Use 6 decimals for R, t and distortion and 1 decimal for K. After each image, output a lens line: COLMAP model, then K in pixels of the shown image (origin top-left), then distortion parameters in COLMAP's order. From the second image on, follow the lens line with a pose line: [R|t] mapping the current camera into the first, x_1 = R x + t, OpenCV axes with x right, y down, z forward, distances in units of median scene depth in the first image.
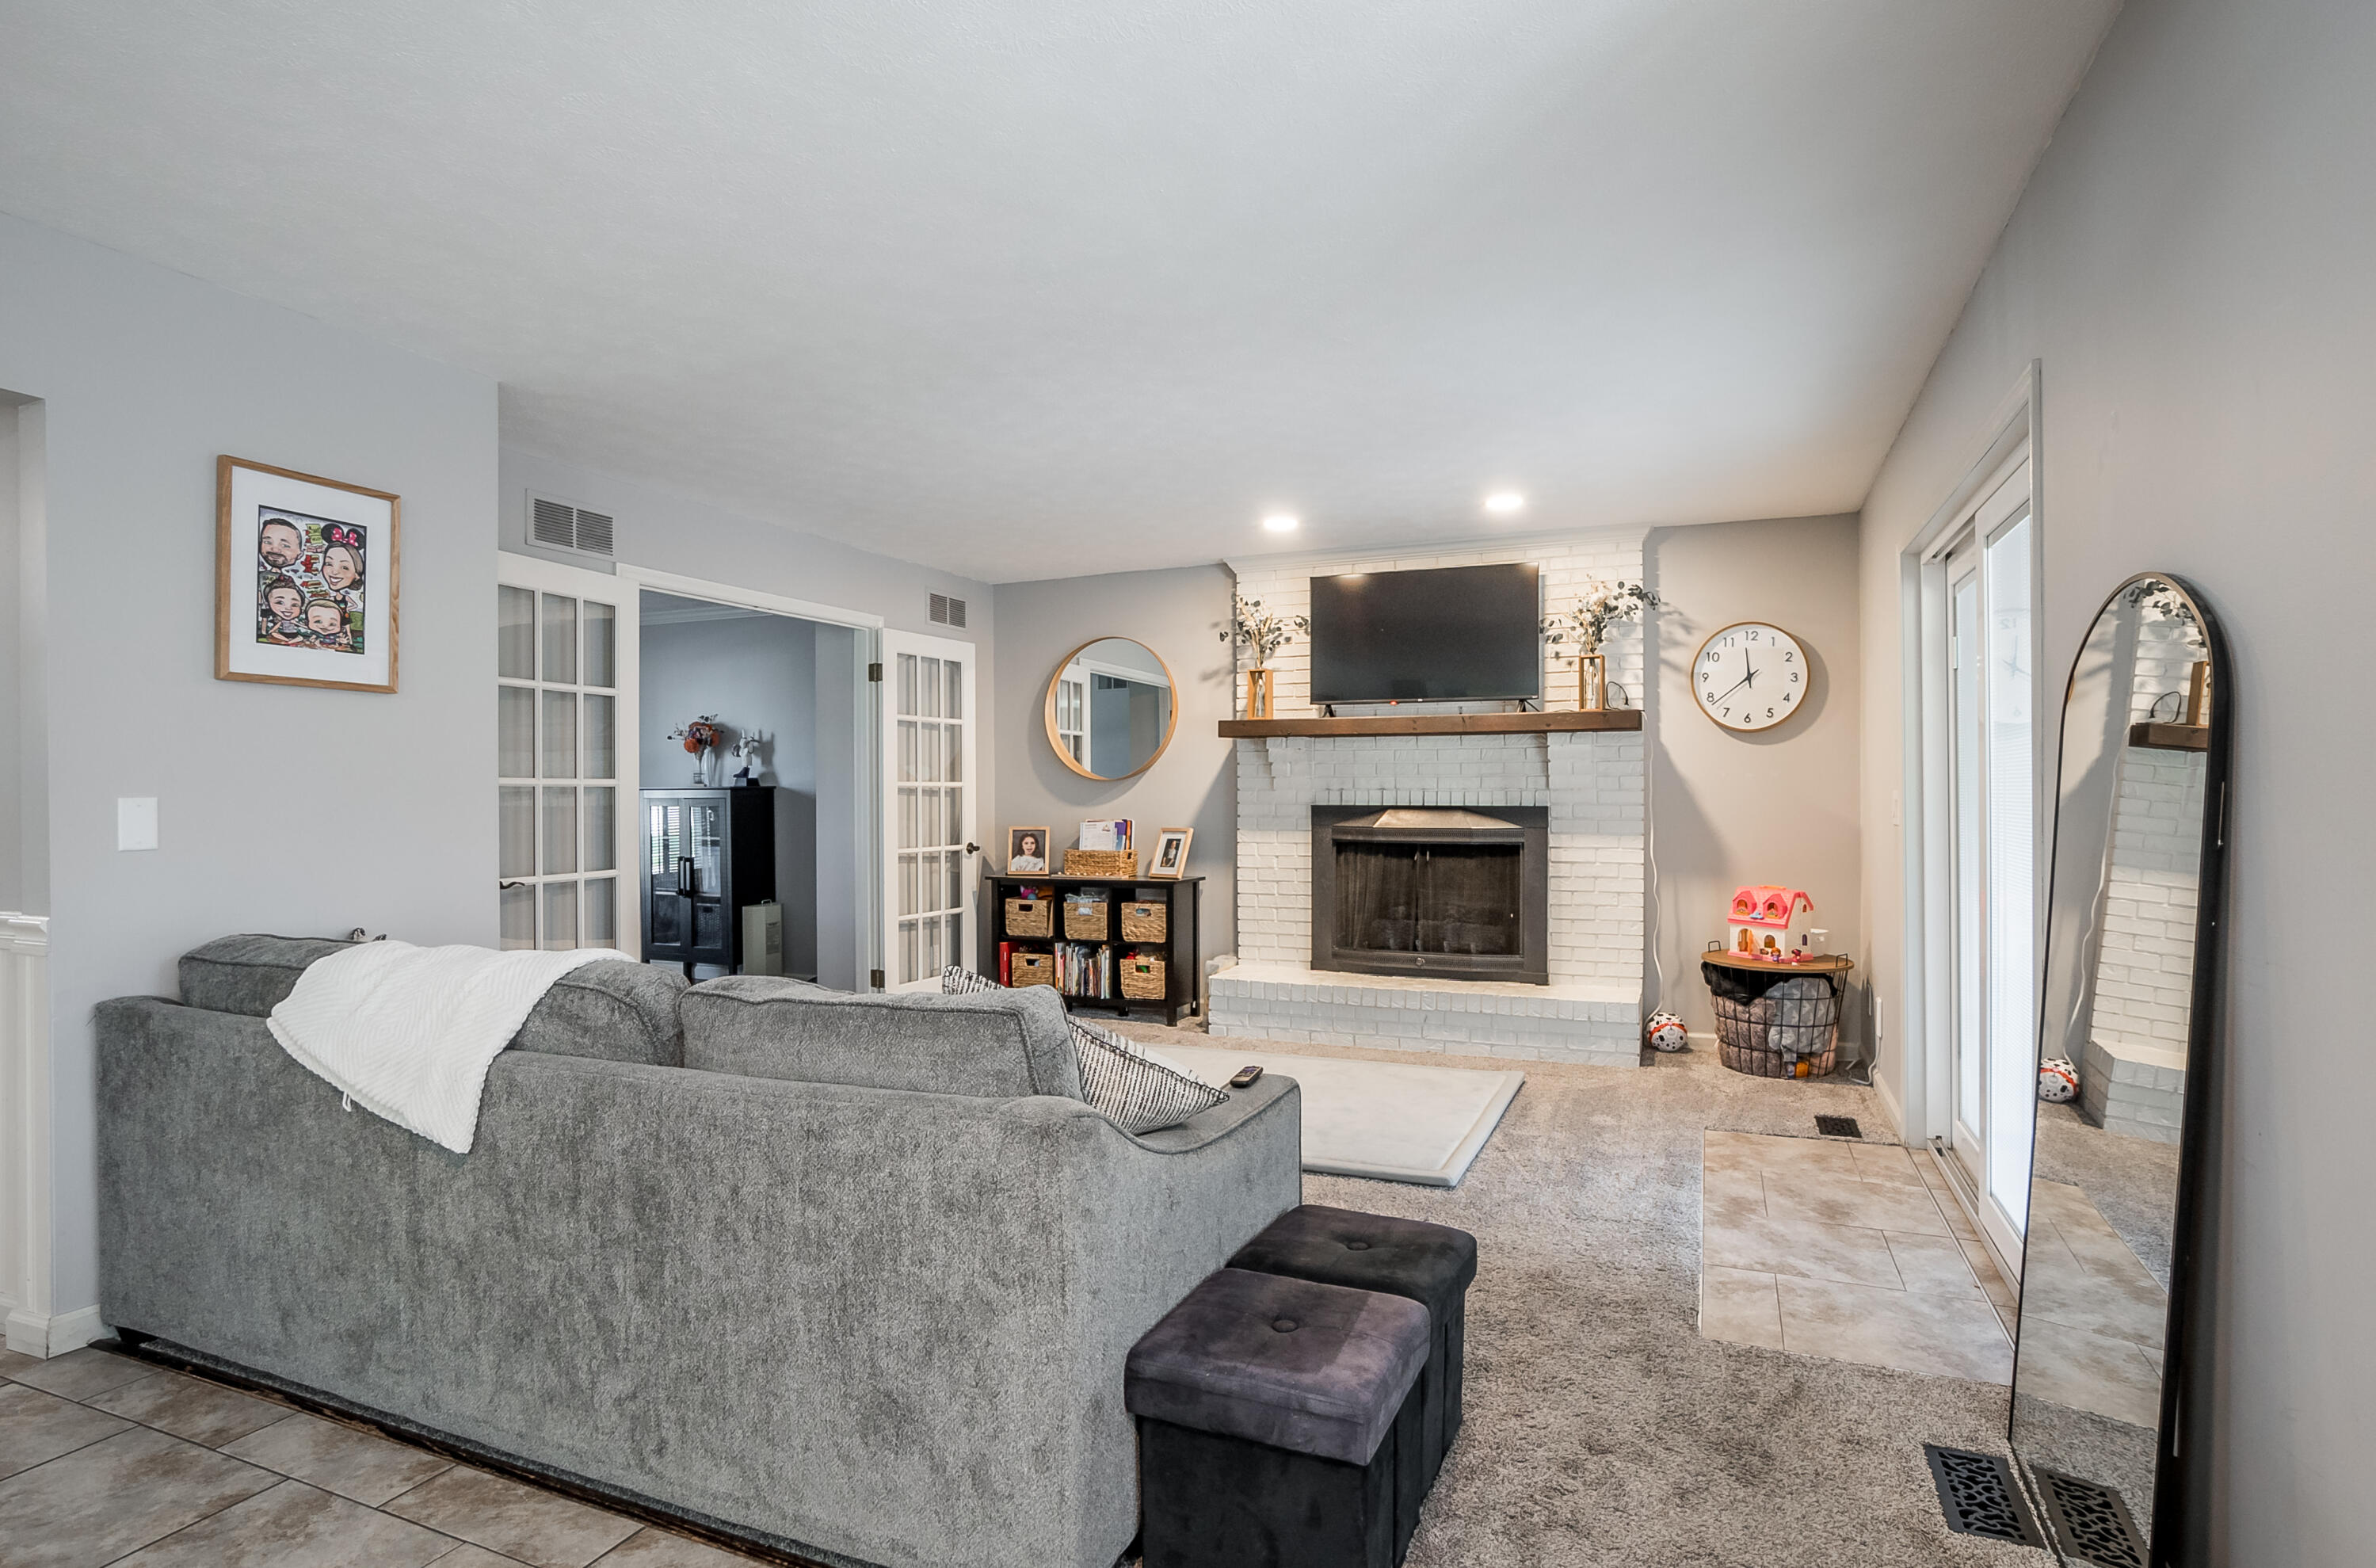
lens RADIAL K [[1211.5, 0, 1185.9], [0, 1211.5, 799.3], [0, 0, 1]] dist [-0.034388, 0.016524]
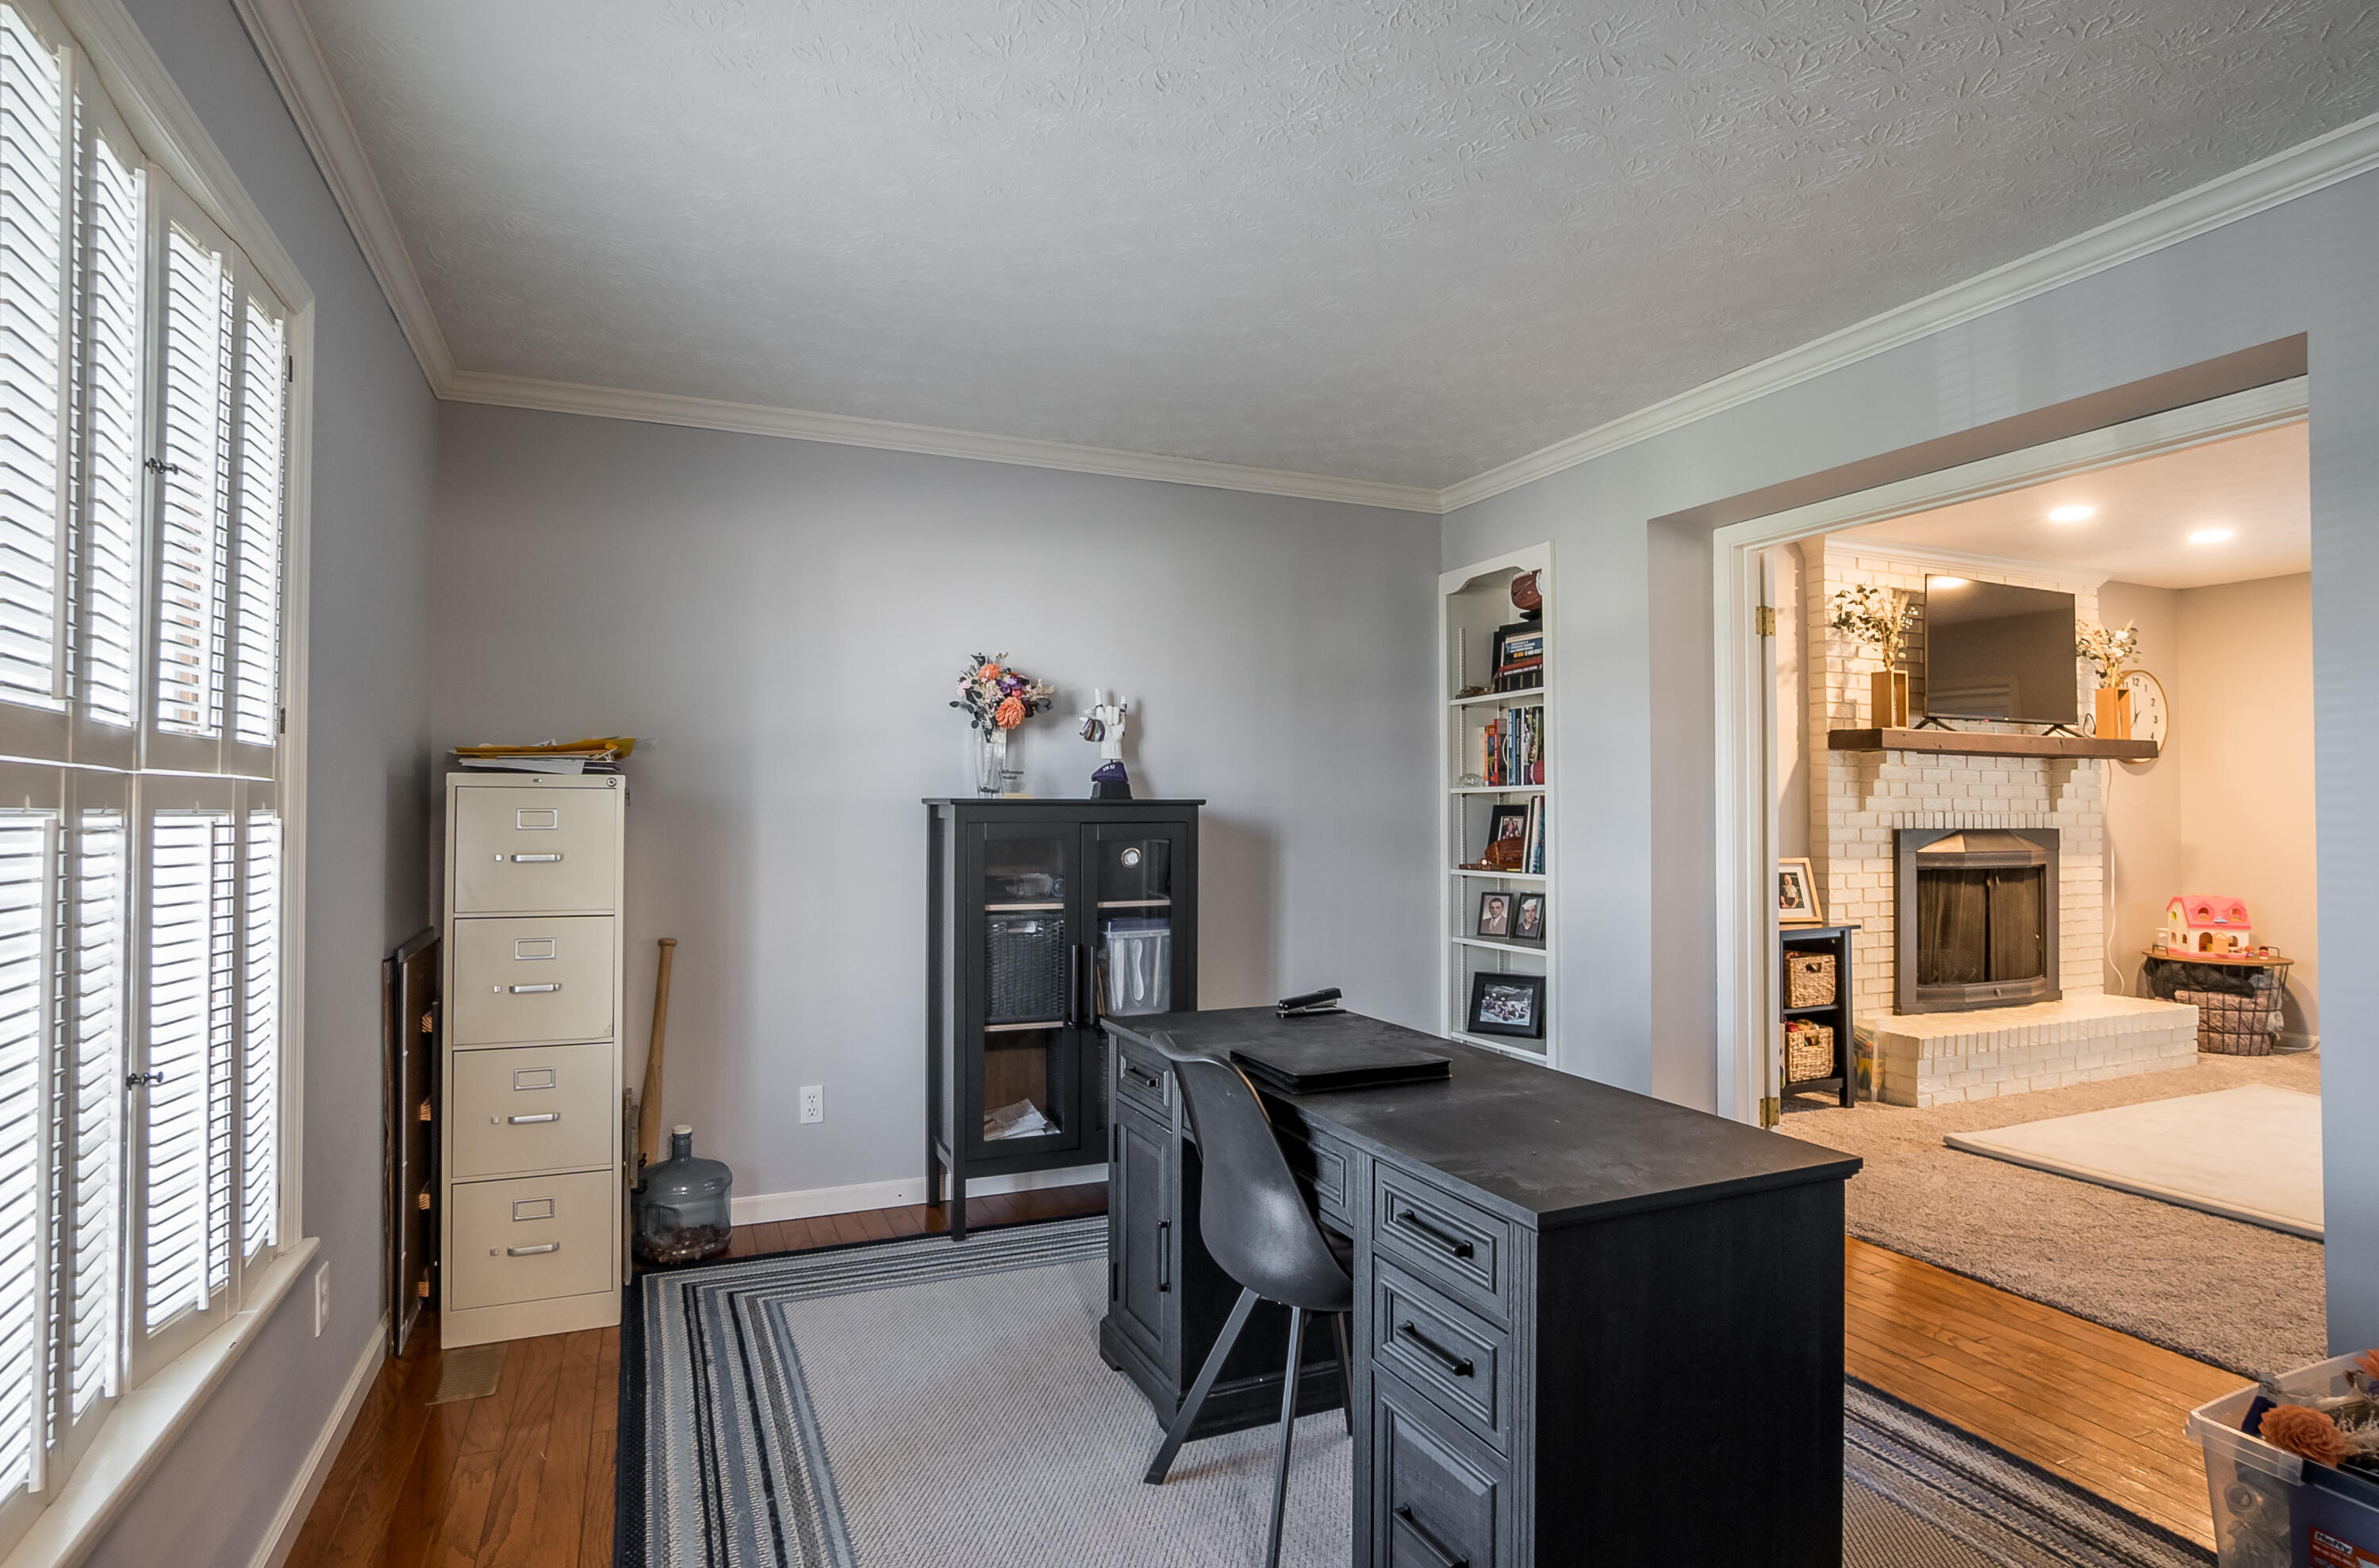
lens RADIAL K [[1212.9, 0, 1176.1], [0, 1212.9, 794.3], [0, 0, 1]] dist [-0.034388, 0.016524]
pose [[0.688841, 0.011536, 0.724821, -0.922745], [-0.001162, 0.999890, -0.014810, -0.007279], [-0.724911, 0.009360, 0.688778, 0.801337]]
